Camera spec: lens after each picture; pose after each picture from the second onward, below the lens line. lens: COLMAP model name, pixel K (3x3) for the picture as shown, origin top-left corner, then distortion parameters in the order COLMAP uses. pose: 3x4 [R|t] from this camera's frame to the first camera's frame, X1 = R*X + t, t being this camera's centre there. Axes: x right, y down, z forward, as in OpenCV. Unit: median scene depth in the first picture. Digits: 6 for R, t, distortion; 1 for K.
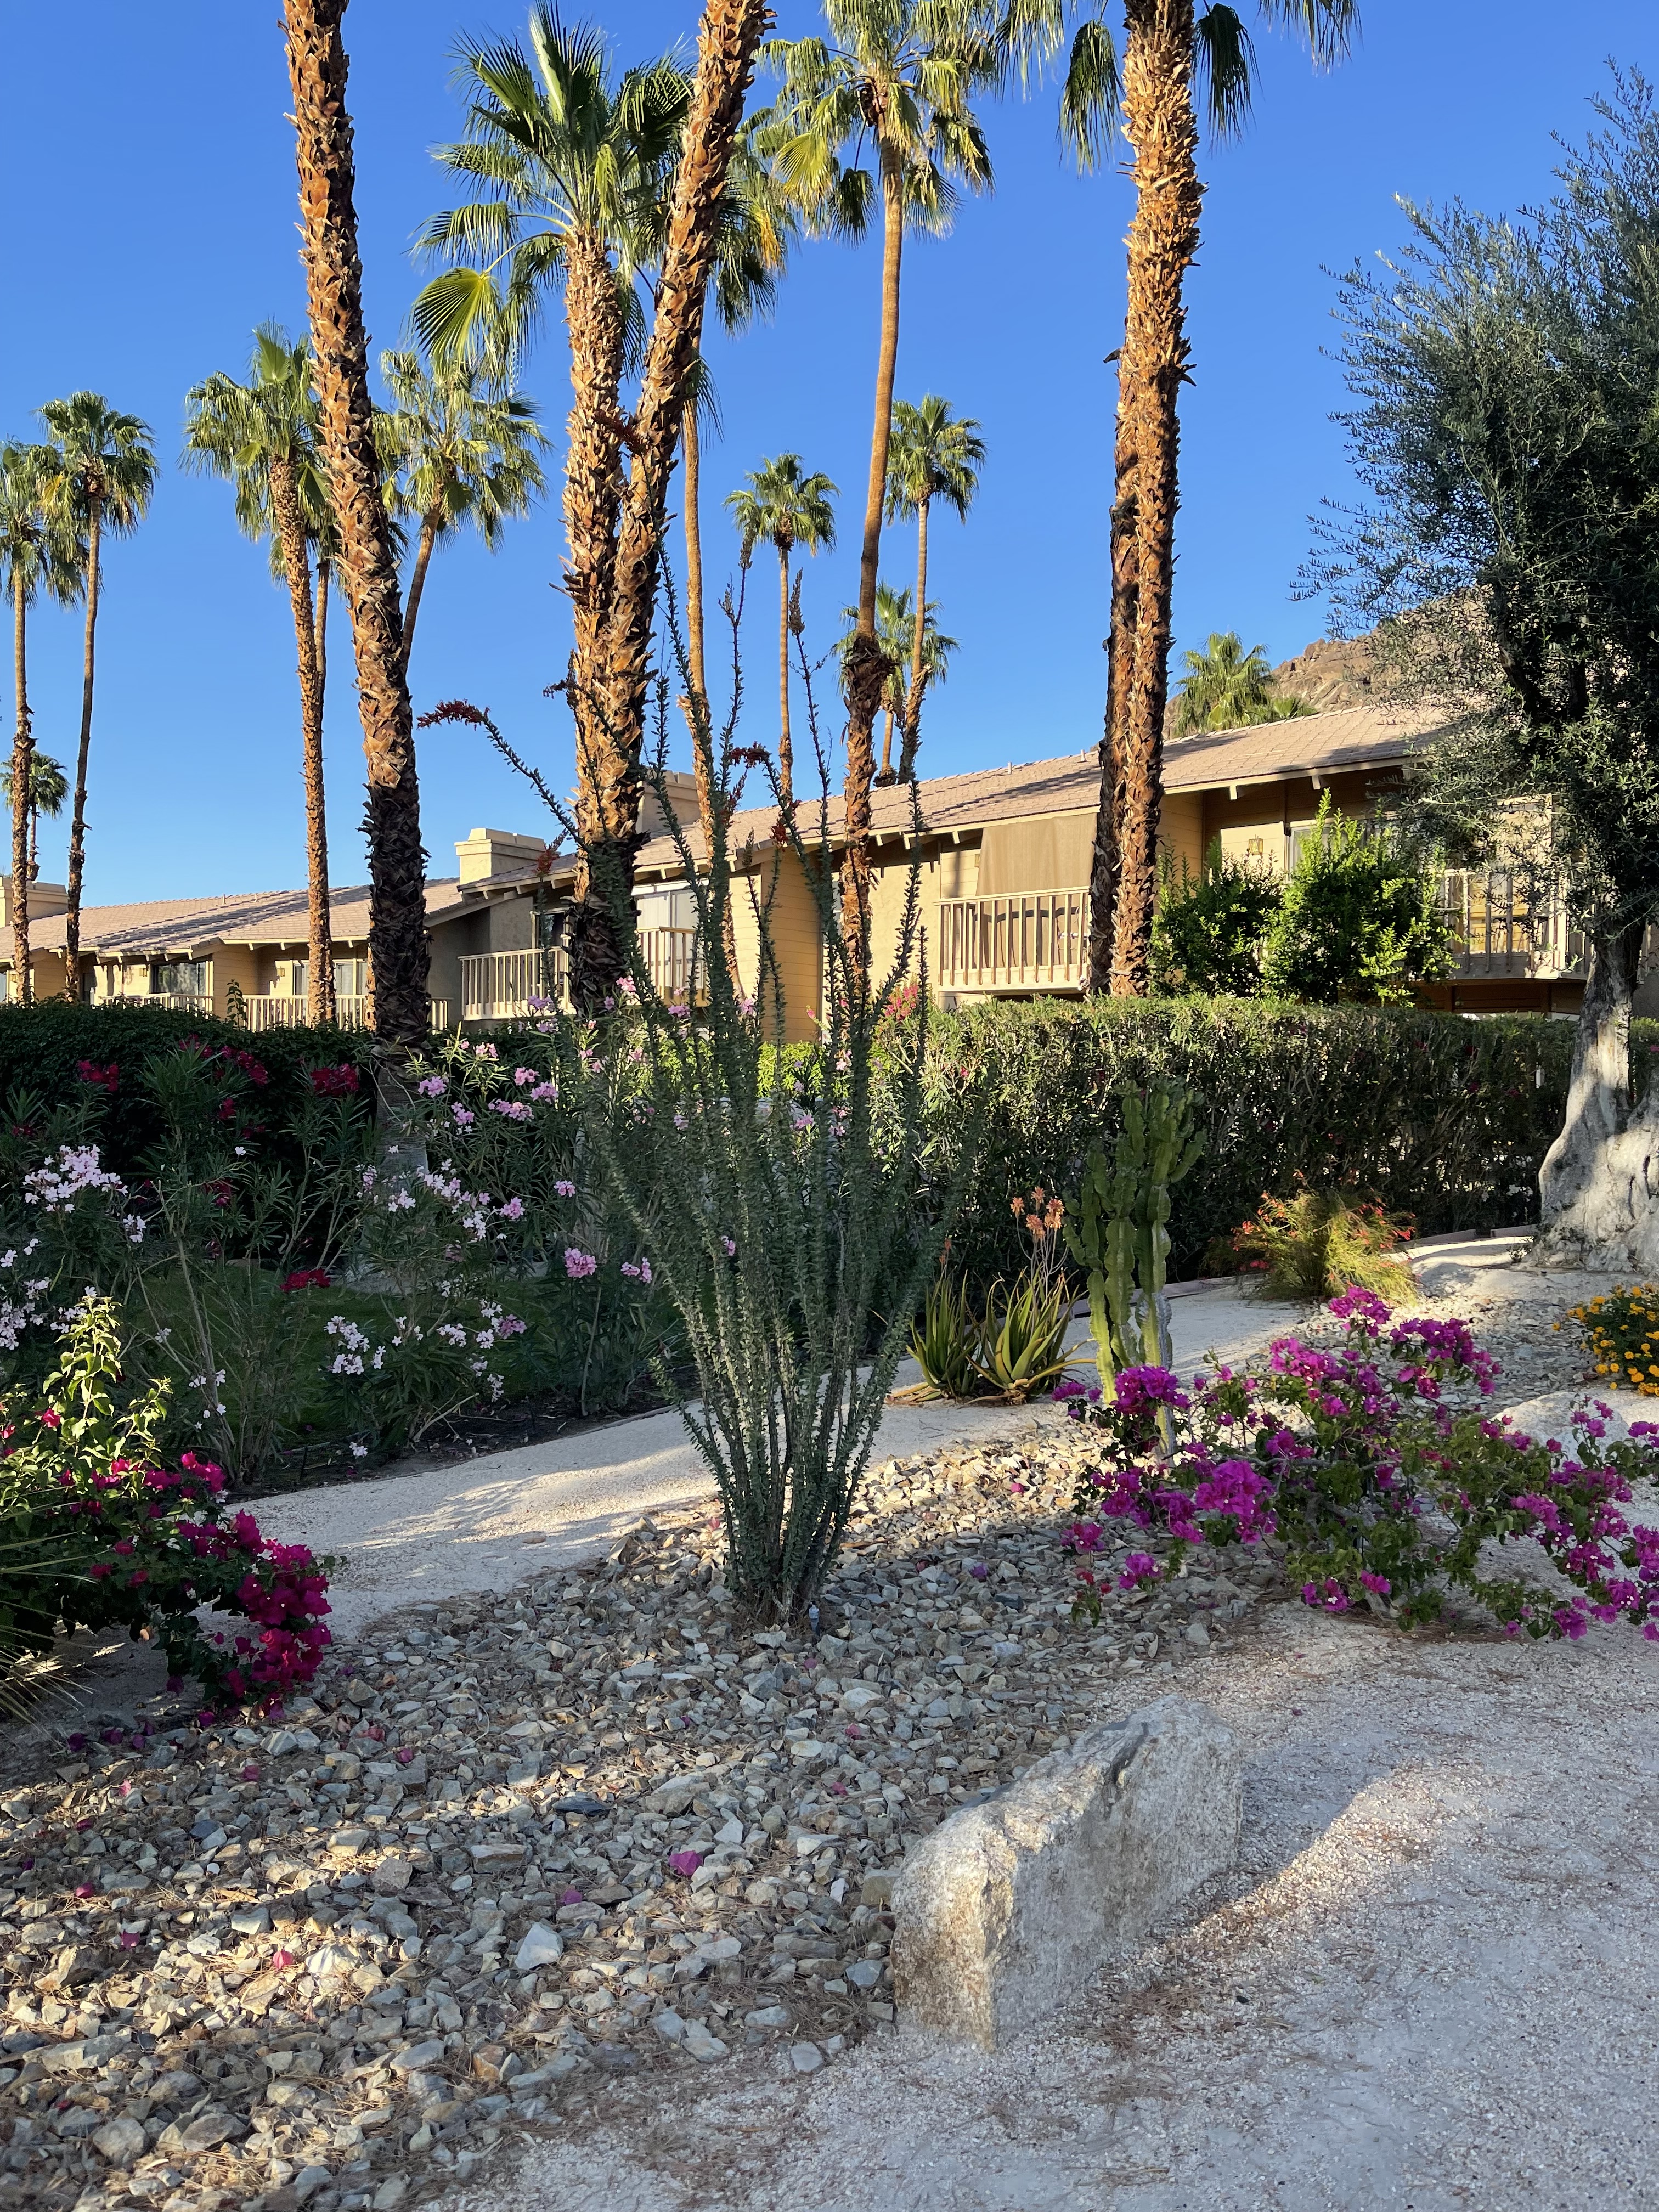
lens RADIAL K [[1681.2, 0, 829.5], [0, 1681.2, 1106.0], [0, 0, 1]] dist [0.056498, -0.095098]
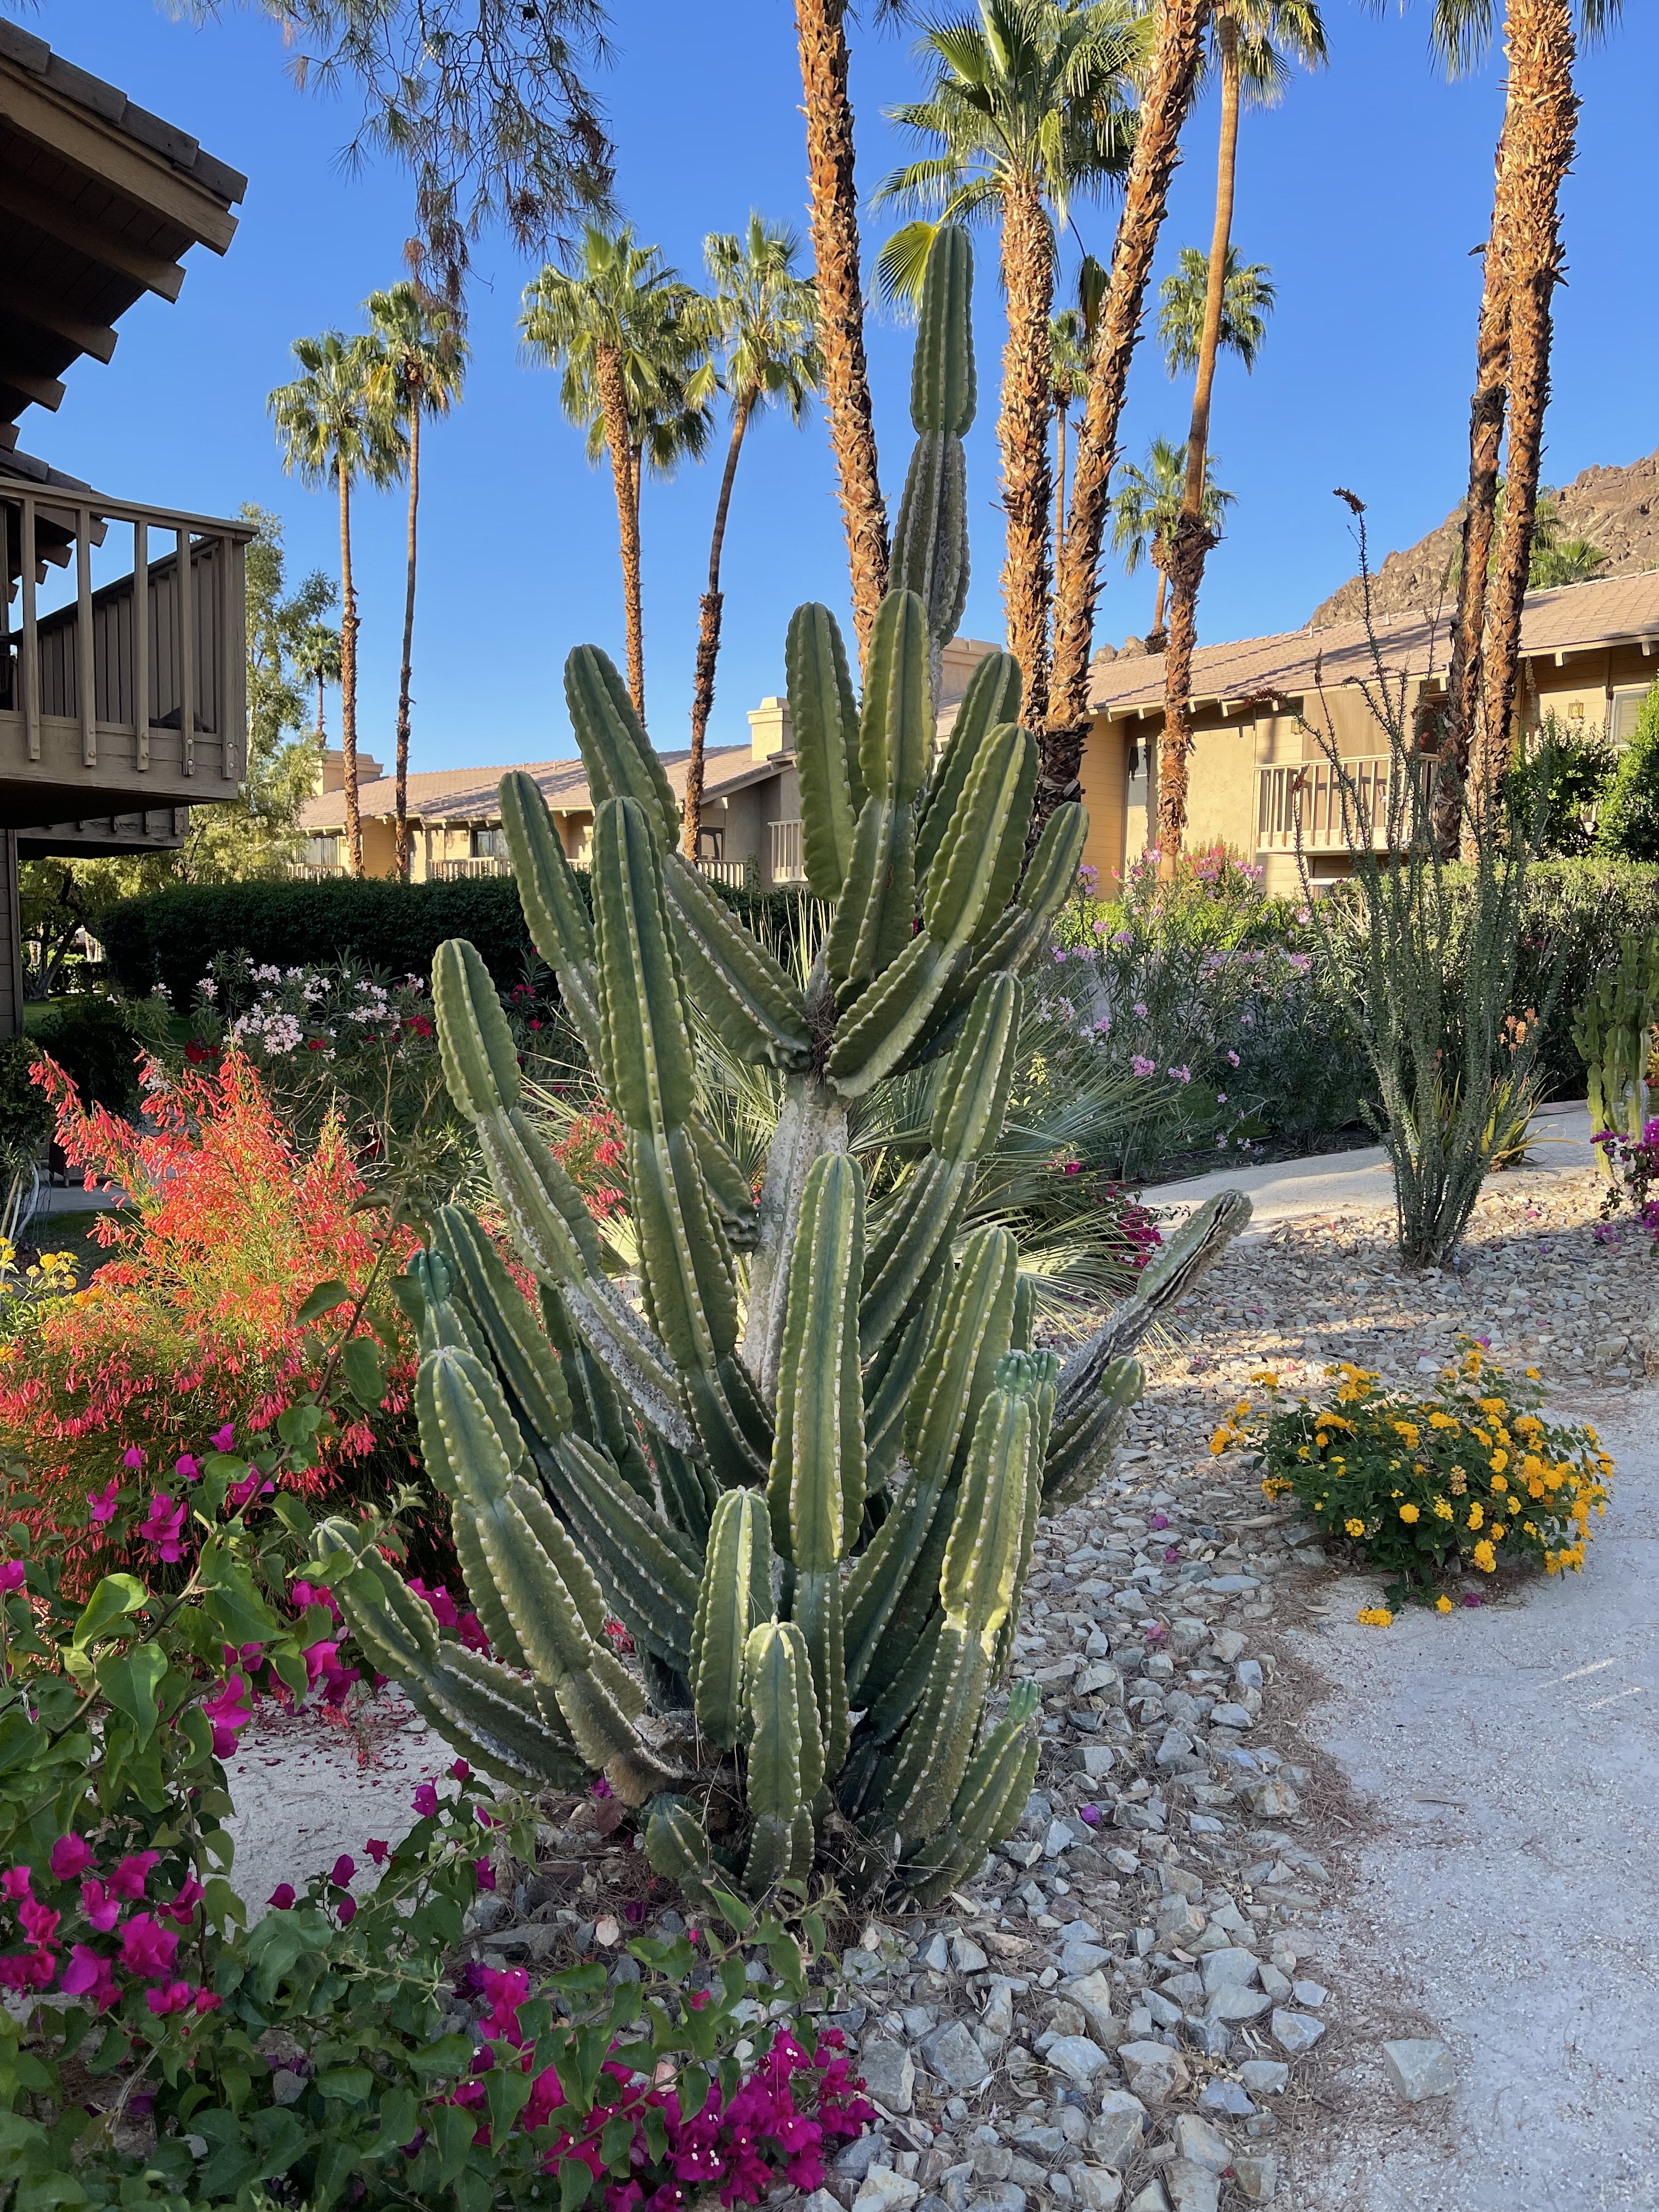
lens RADIAL K [[1667.8, 0, 813.7], [0, 1667.8, 1133.8], [0, 0, 1]] dist [0.049429, -0.077272]
pose [[0.990876, 0.017829, -0.133593, -0.105622], [-0.004338, 0.994917, 0.100603, 0.006080], [0.134707, -0.099106, 0.985917, -0.167395]]
